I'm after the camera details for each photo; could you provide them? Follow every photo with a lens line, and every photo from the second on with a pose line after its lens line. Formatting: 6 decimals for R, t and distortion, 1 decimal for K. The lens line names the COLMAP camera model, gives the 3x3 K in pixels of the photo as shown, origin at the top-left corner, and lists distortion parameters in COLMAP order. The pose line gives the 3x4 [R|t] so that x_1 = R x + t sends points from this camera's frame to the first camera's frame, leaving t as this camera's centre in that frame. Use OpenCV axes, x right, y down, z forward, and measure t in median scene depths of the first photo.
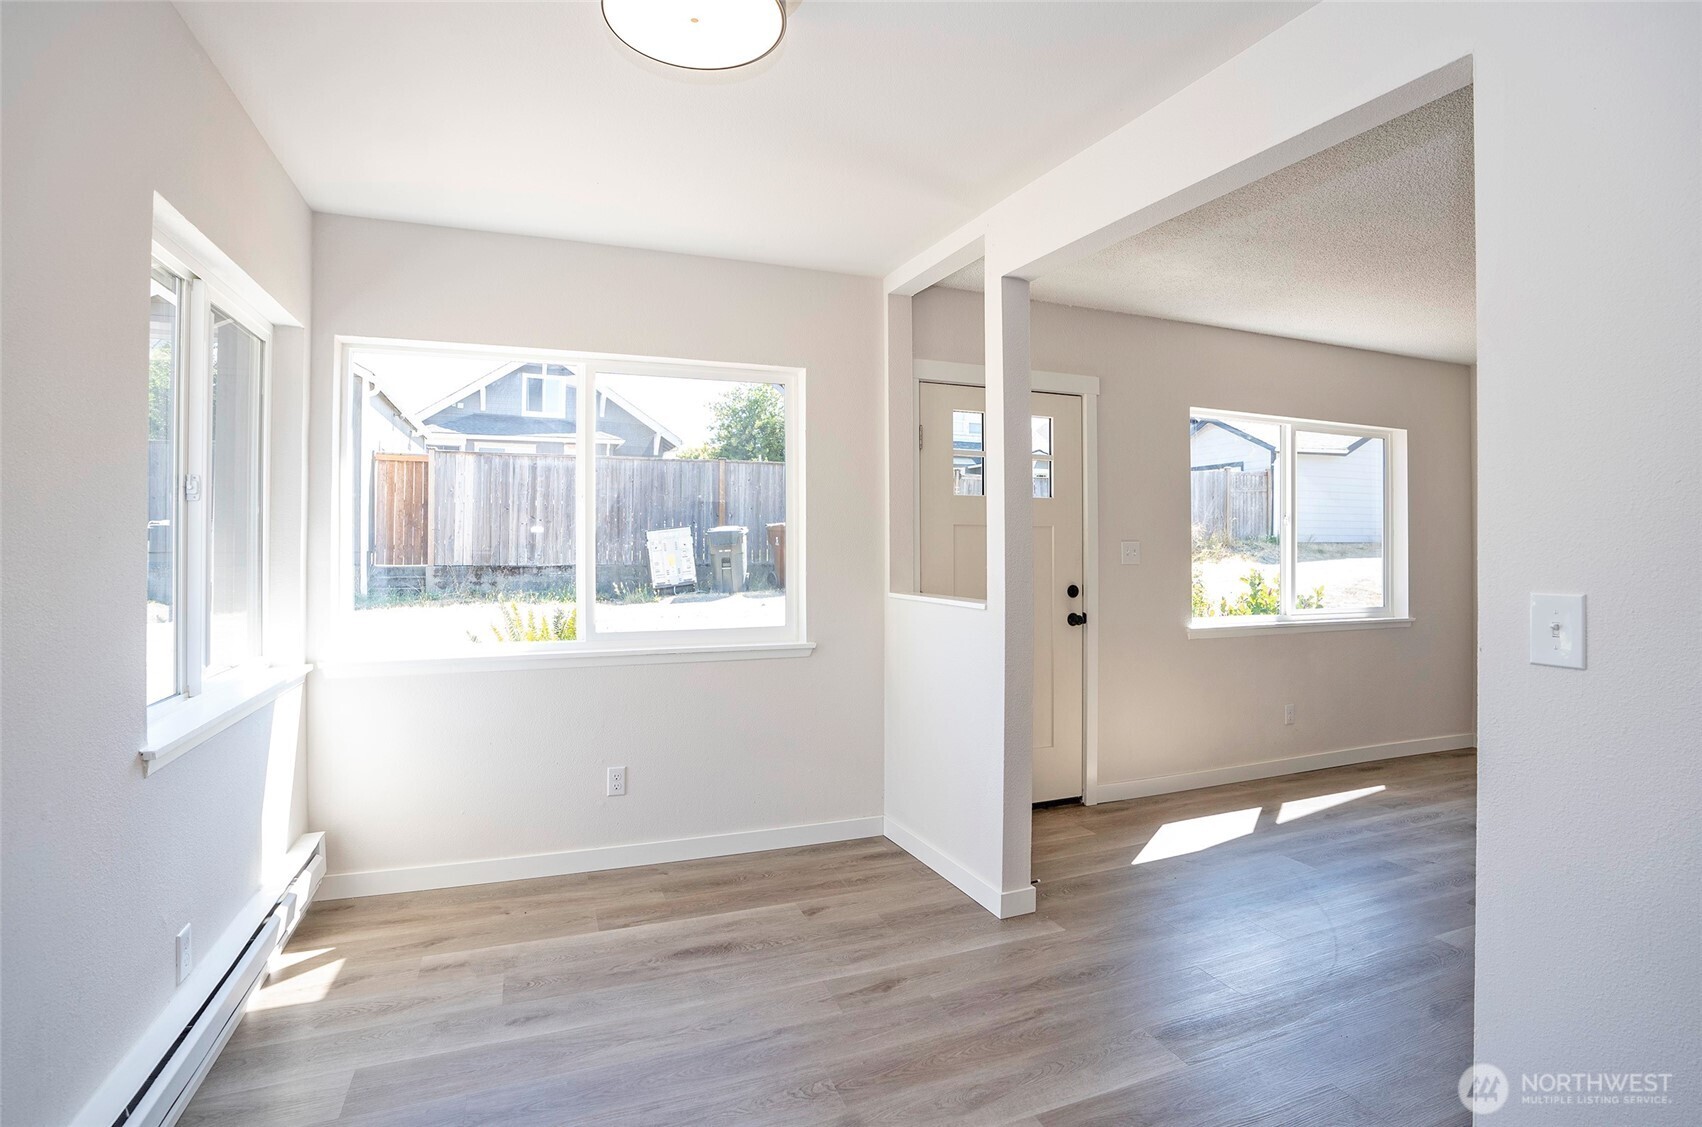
lens RADIAL K [[801.8, 0, 848.3], [0, 801.8, 549.7], [0, 0, 1]] dist [-0.068738, 0.026784]
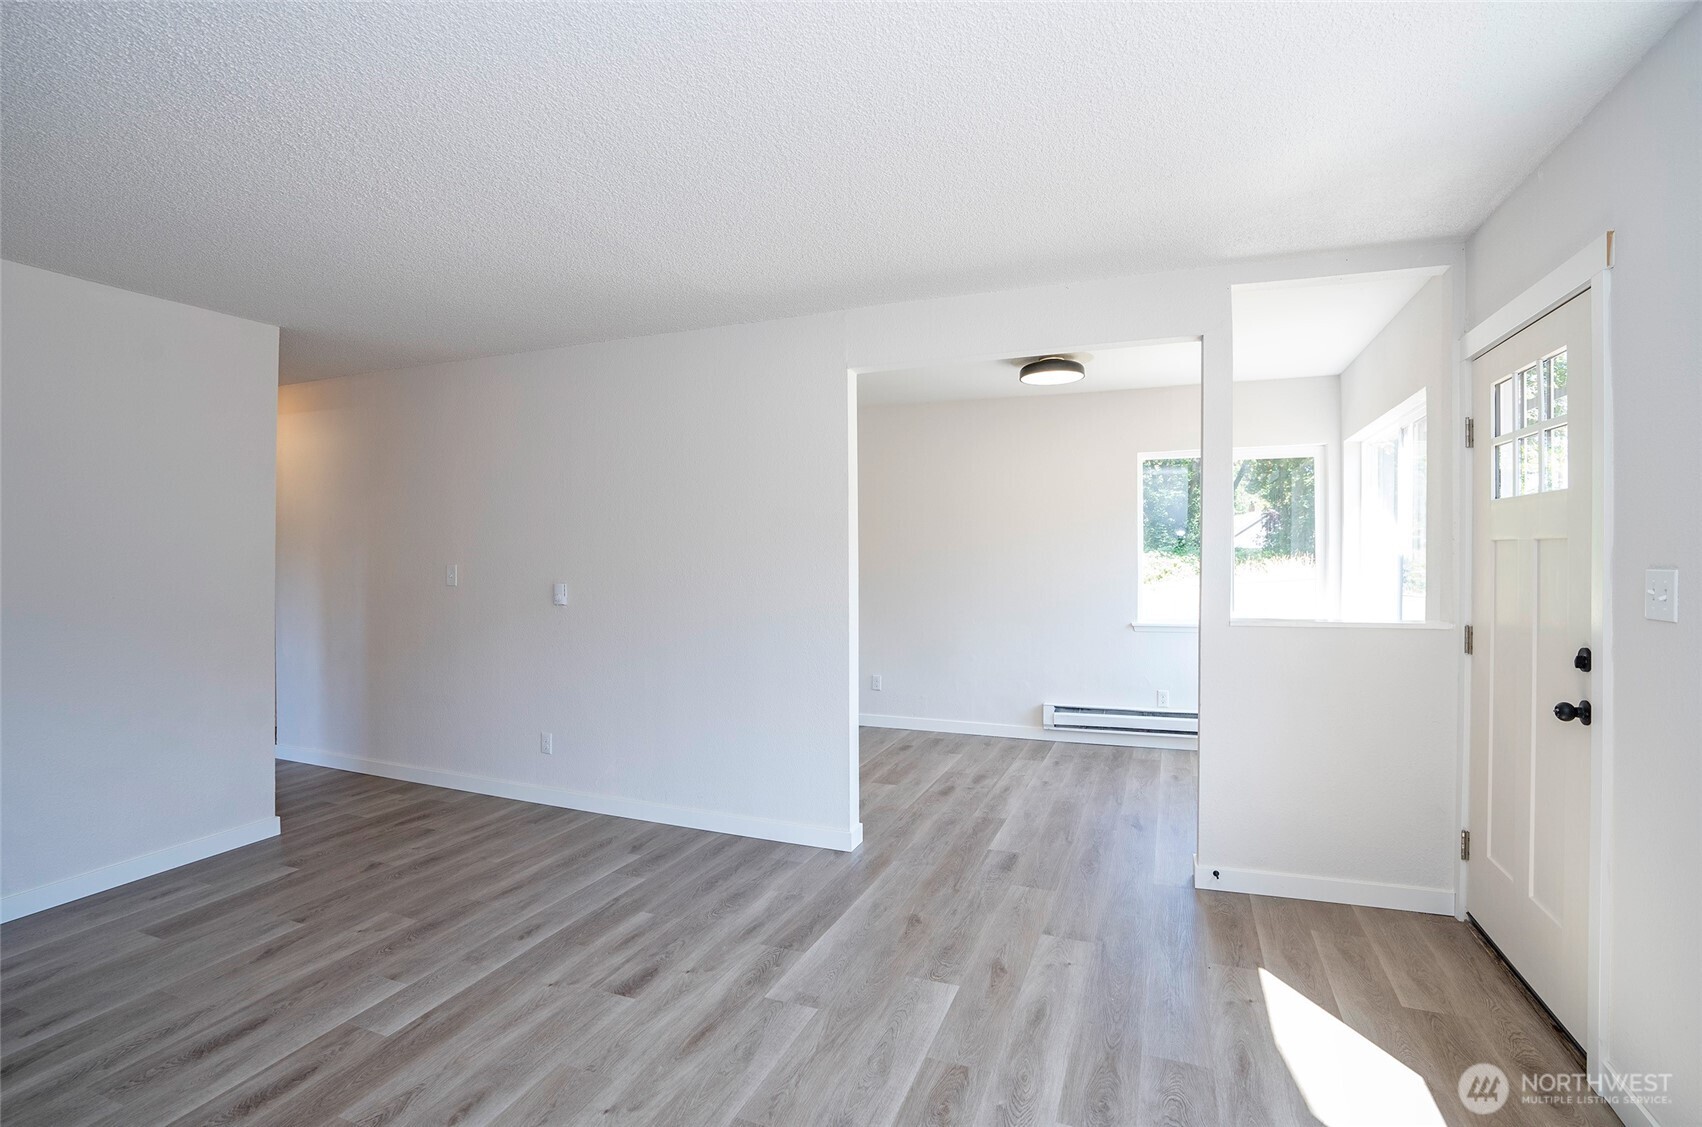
lens RADIAL K [[801.8, 0, 848.3], [0, 801.8, 549.7], [0, 0, 1]] dist [-0.068738, 0.026784]
pose [[-0.681269, 0.000271, -0.732033, 0.992700], [0.001691, 0.999998, -0.001204, -0.021609], [0.732031, -0.002058, -0.681268, 0.989499]]
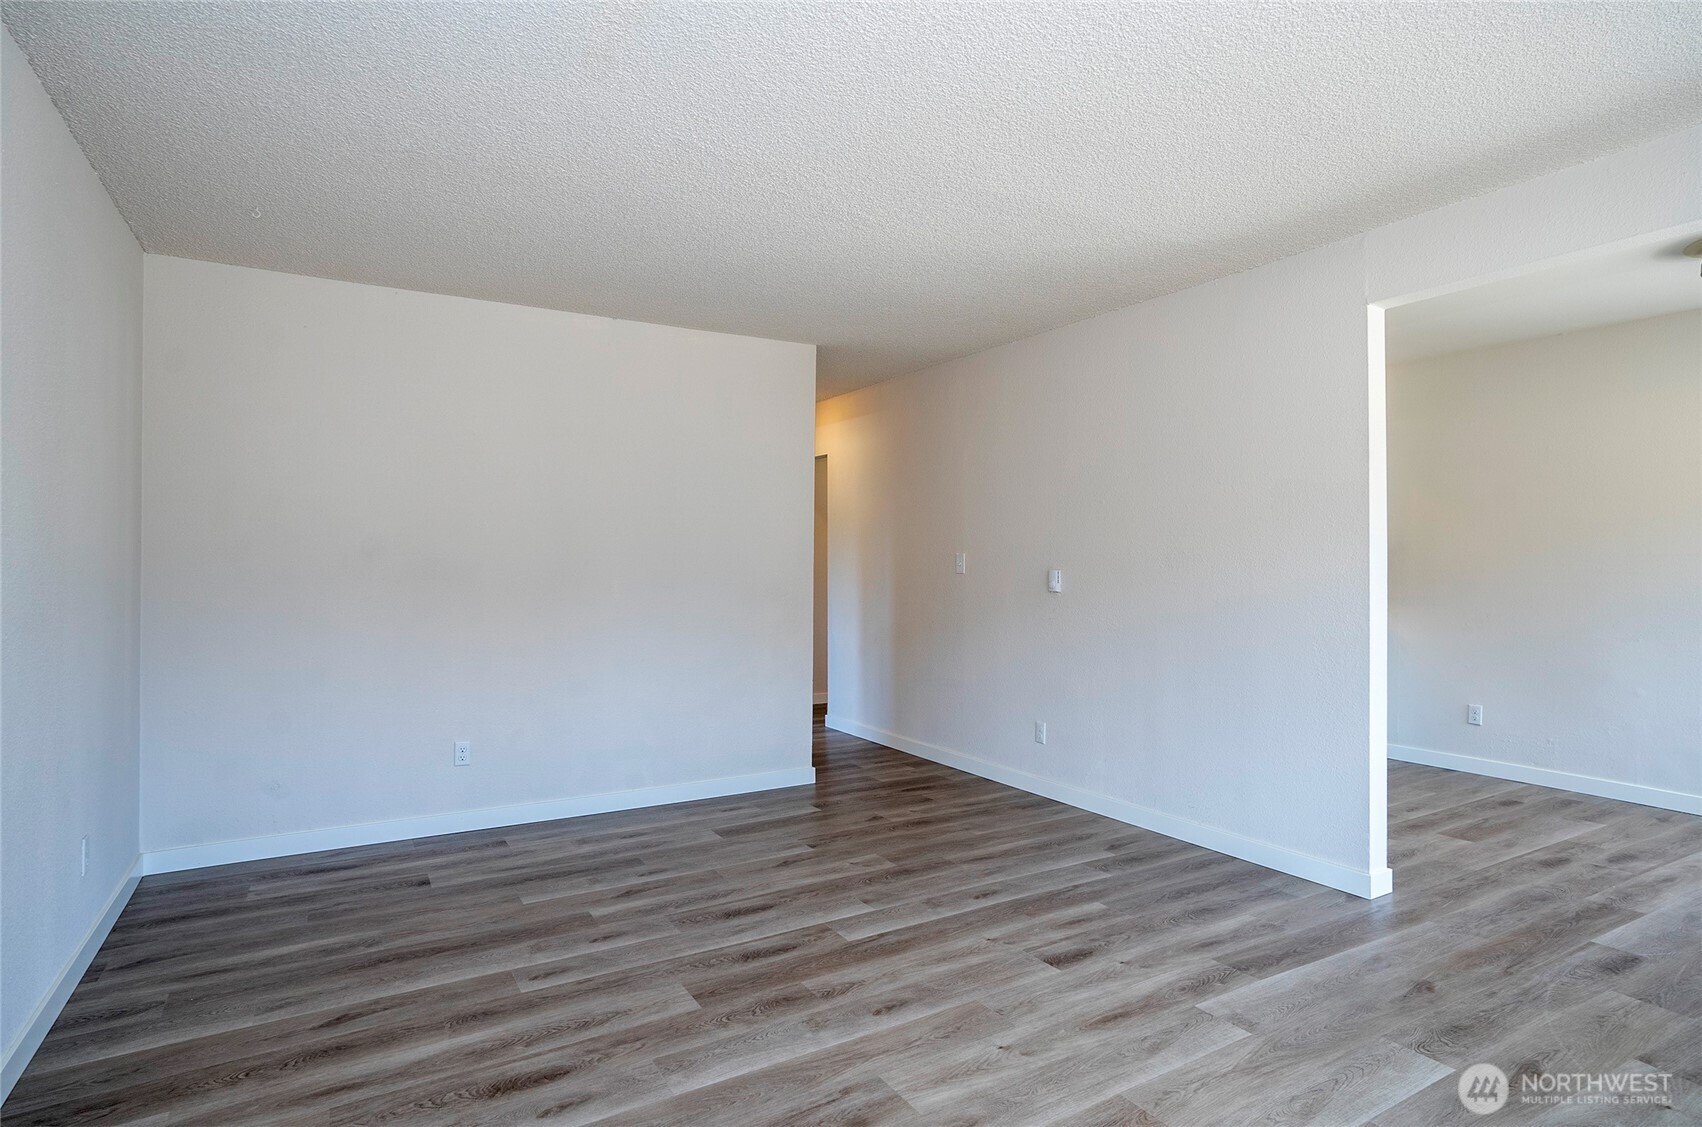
lens RADIAL K [[905.7, 0, 851.0], [0, 905.7, 563.5], [0, 0, 1]] dist [-0.050992, 0.038890]
pose [[-0.986002, 0.000969, -0.166729, 0.935743], [0.000564, 0.999997, 0.002474, 0.010070], [0.166731, 0.002346, -0.986000, 1.105205]]
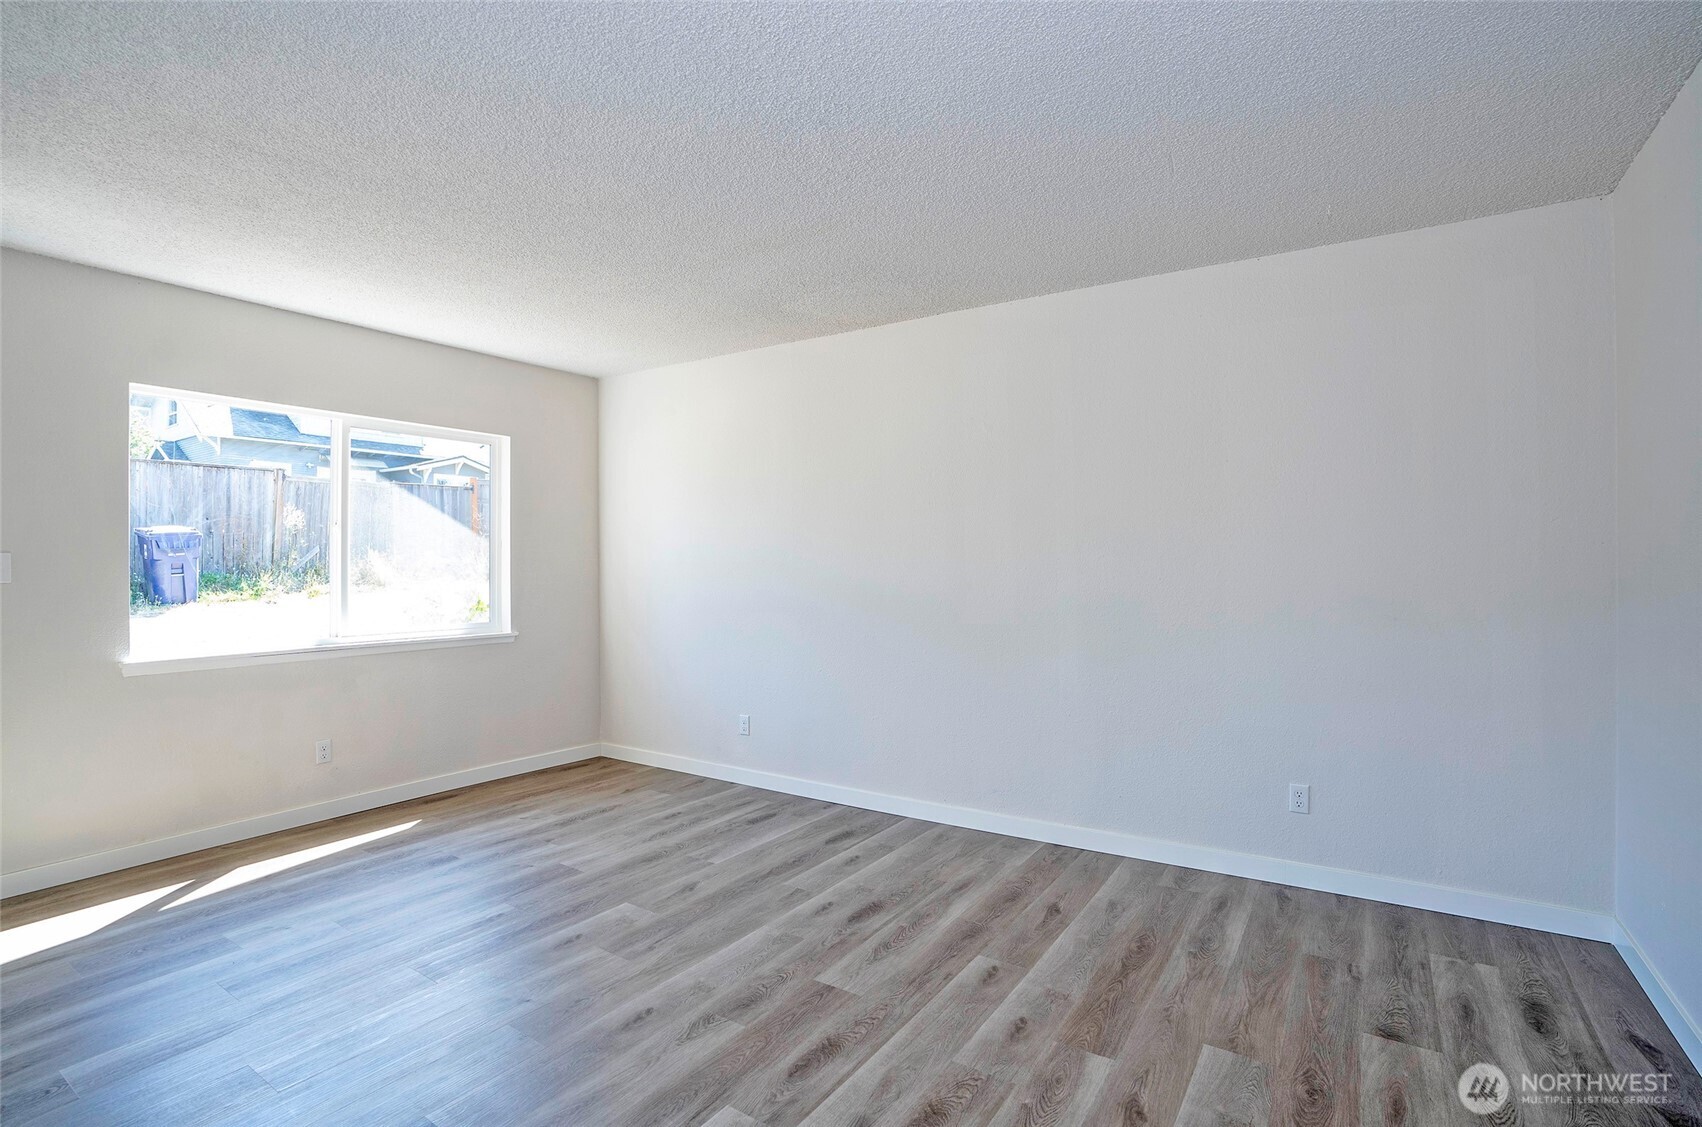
lens RADIAL K [[801.8, 0, 848.3], [0, 801.8, 549.7], [0, 0, 1]] dist [-0.068738, 0.026784]
pose [[0.813400, 0.003868, 0.581692, 0.603964], [0.006724, 0.999849, -0.016050, 0.005387], [-0.581666, 0.016966, 0.813251, -0.045932]]
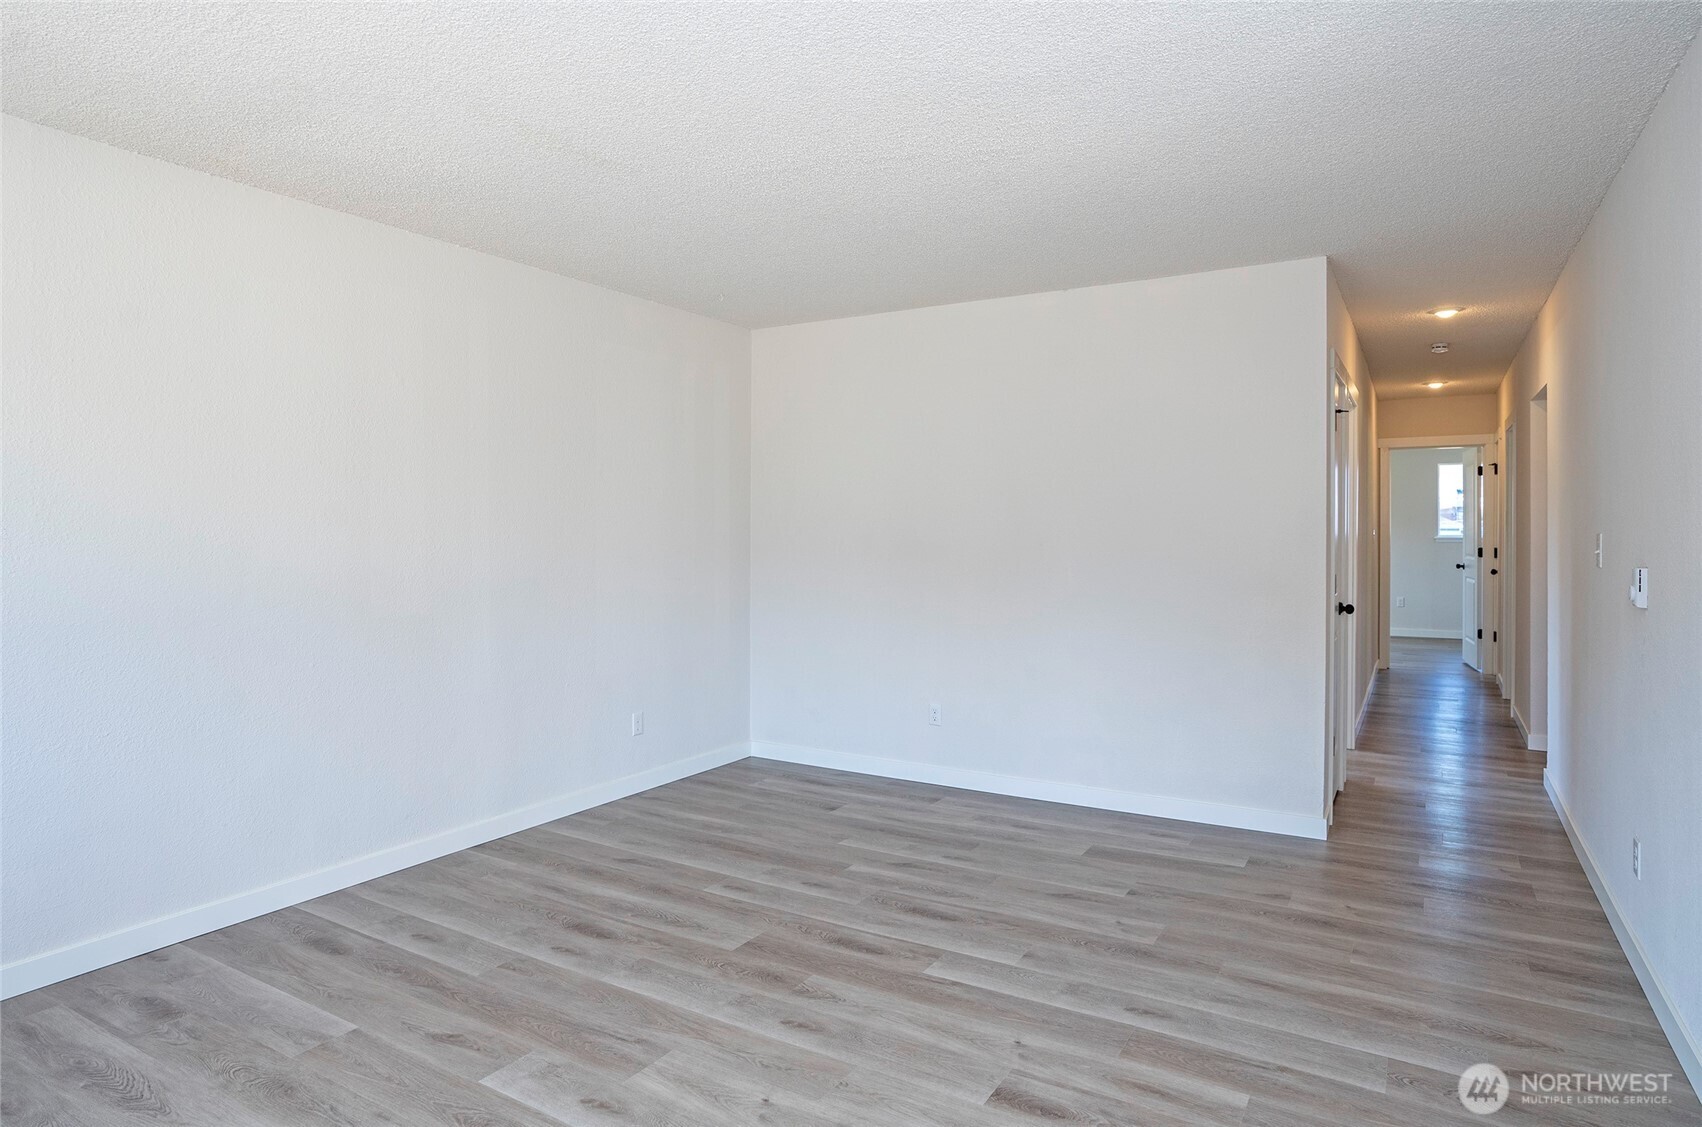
lens RADIAL K [[964.5, 0, 849.6], [0, 964.5, 533.0], [0, 0, 1]] dist [-0.060890, 0.037731]
pose [[-0.609448, -0.001966, 0.792824, 0.282955], [0.001625, 0.999992, 0.003729, -0.006788], [-0.792825, 0.003561, -0.609440, 0.849240]]
